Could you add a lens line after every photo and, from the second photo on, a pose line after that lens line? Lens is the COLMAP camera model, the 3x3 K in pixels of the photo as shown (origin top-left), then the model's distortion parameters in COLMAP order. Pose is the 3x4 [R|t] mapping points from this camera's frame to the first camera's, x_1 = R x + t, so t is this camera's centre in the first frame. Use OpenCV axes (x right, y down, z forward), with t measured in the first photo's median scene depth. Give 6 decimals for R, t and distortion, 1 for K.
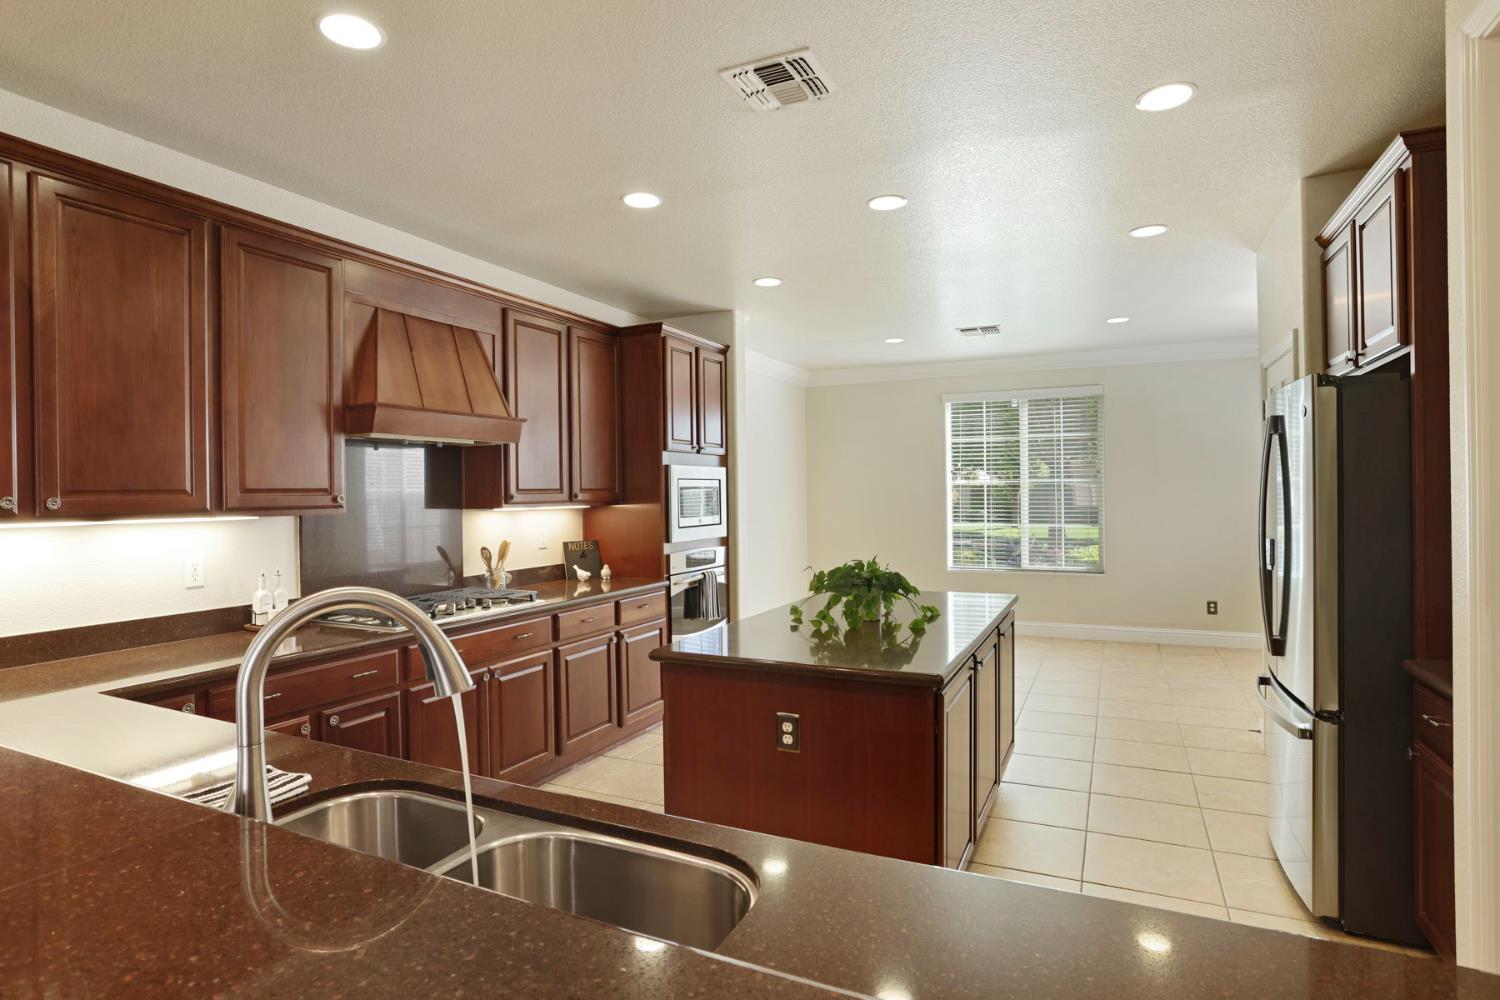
lens RADIAL K [[785.1, 0, 750.0], [0, 785.1, 500.0], [0, 0, 1]] dist [-0.043297, 0.019996]
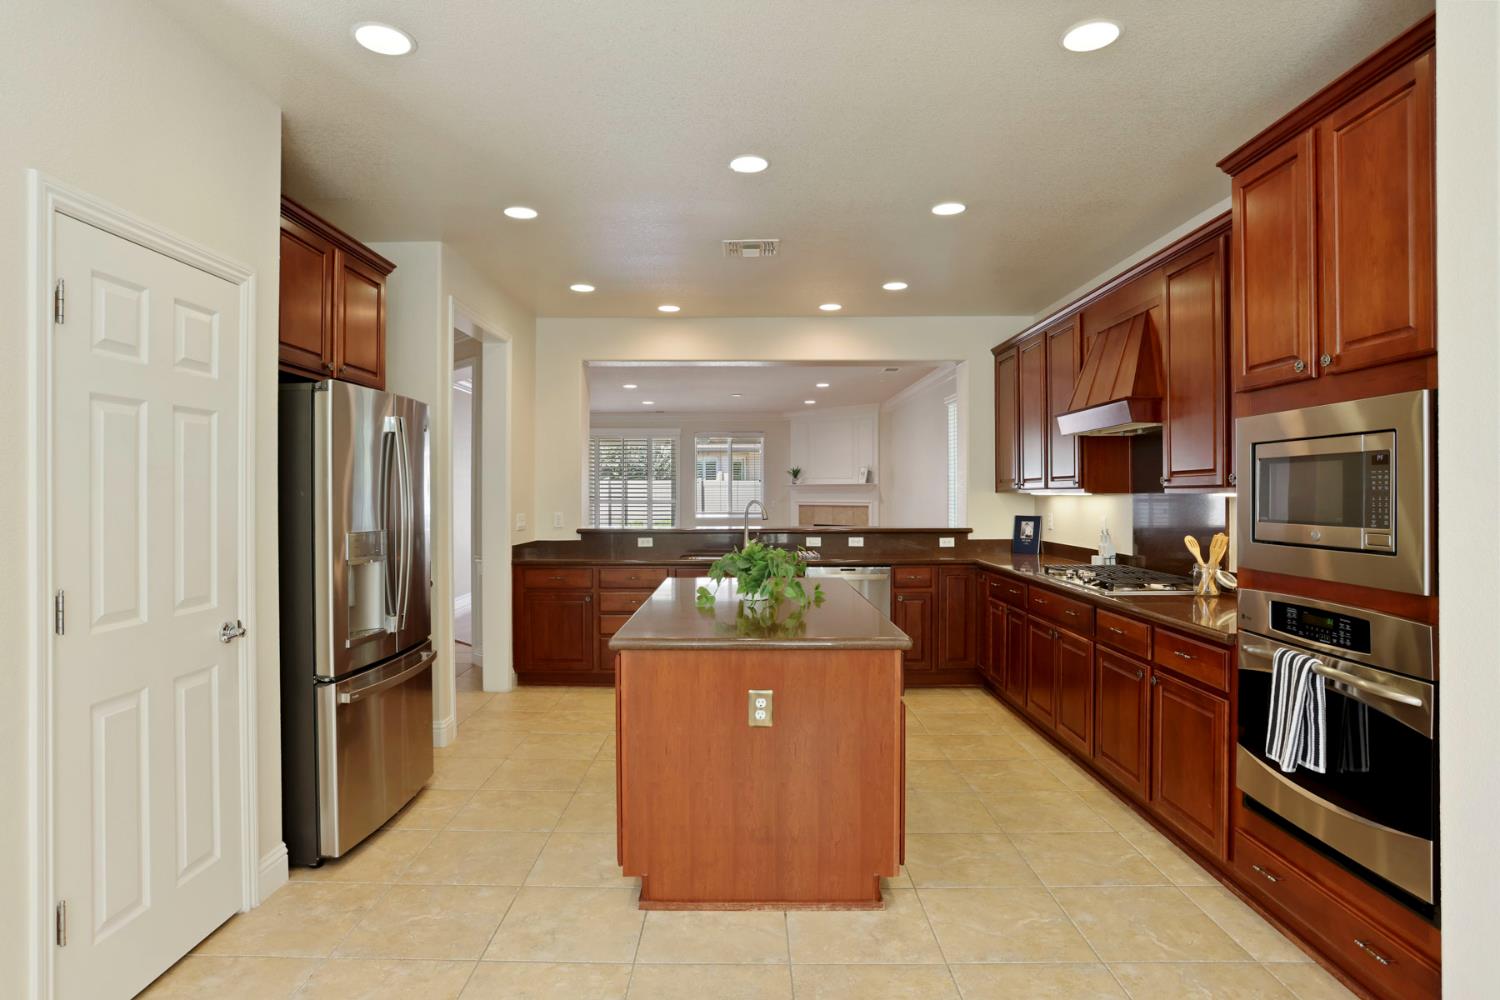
lens RADIAL K [[845.2, 0, 751.1], [0, 845.2, 489.2], [0, 0, 1]] dist [-0.060882, -0.000335]
pose [[-0.901027, 0.005043, -0.433734, 0.466293], [0.001297, 0.999959, 0.008932, -0.002355], [0.433761, 0.007485, -0.900997, 1.461901]]
